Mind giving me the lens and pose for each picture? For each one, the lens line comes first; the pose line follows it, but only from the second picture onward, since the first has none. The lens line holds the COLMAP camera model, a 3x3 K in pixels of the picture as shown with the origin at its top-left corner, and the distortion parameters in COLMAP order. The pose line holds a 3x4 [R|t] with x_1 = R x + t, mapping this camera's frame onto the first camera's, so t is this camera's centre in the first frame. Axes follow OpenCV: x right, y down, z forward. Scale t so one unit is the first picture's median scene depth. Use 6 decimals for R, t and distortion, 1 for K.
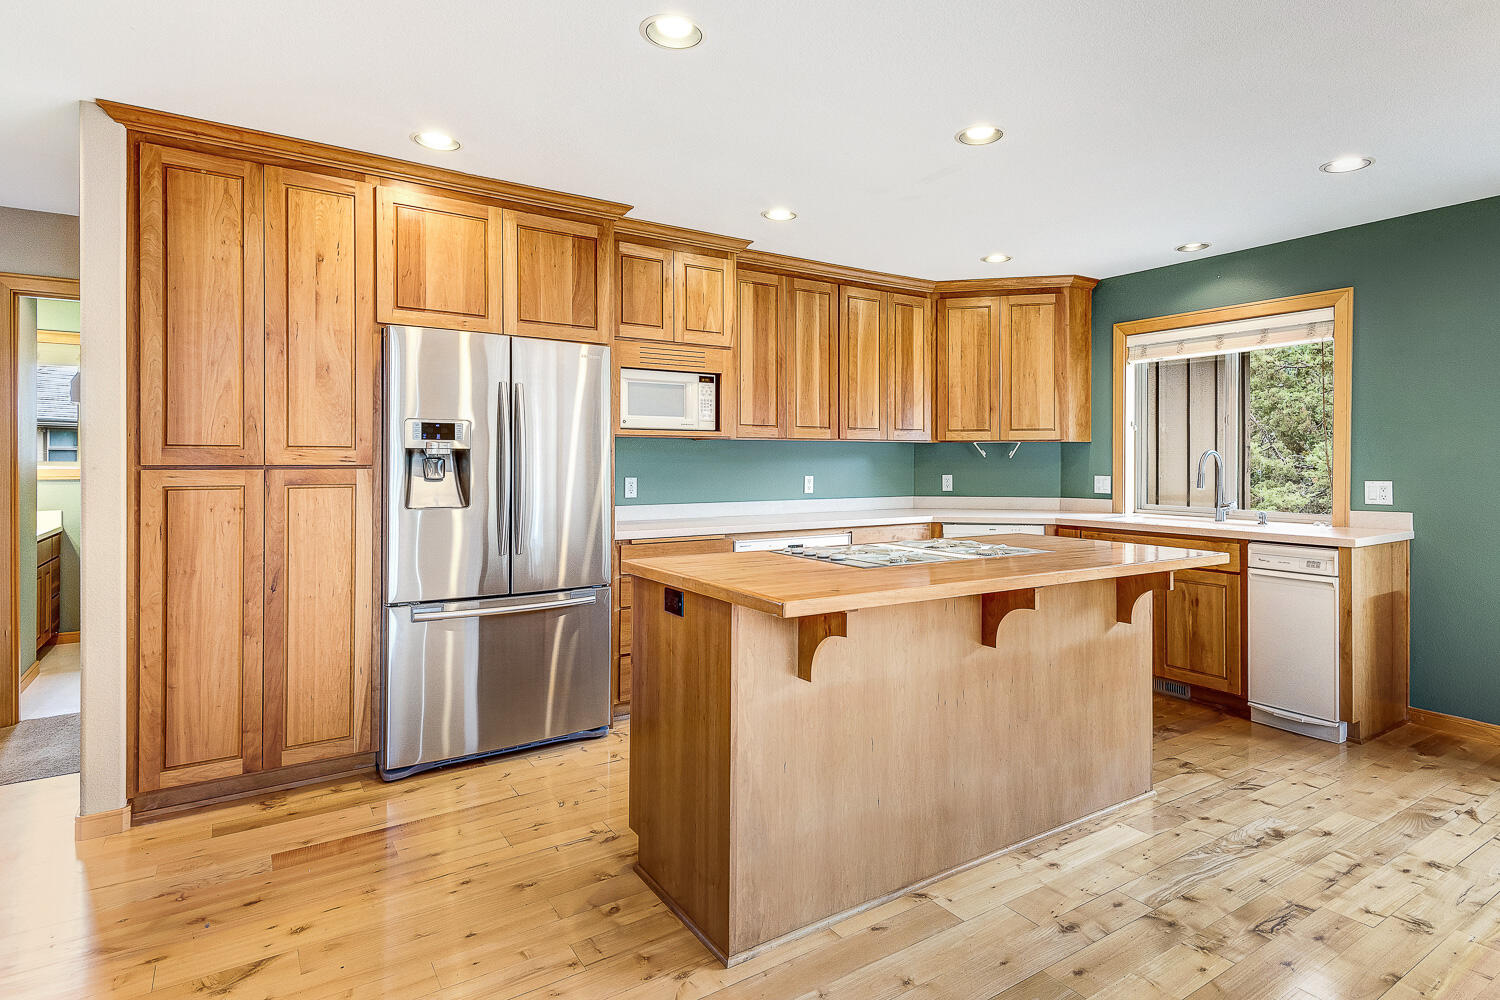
lens RADIAL K [[781.4, 0, 776.6], [0, 781.4, 458.3], [0, 0, 1]] dist [0.006496, 0.000214]
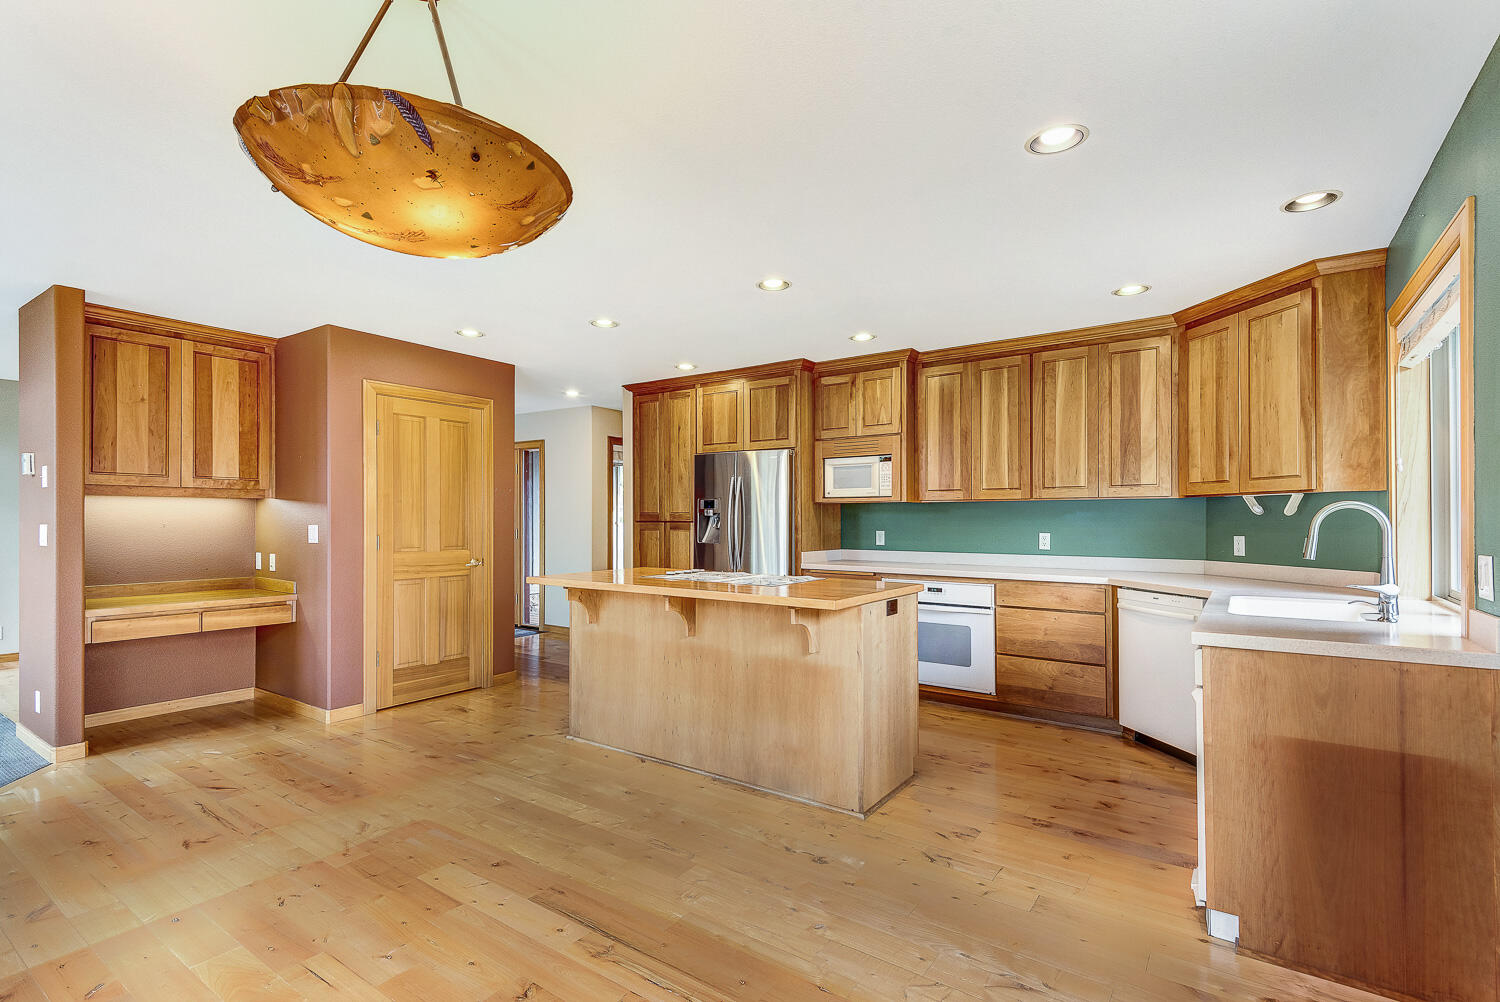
lens RADIAL K [[695.5, 0, 752.2], [0, 695.5, 507.8], [0, 0, 1]] dist [0.022839, -0.001537]
pose [[0.359901, -0.013409, -0.932894, 0.877945], [0.006353, 0.999909, -0.011921, -0.003131], [0.932969, -0.001636, 0.359953, 0.319536]]
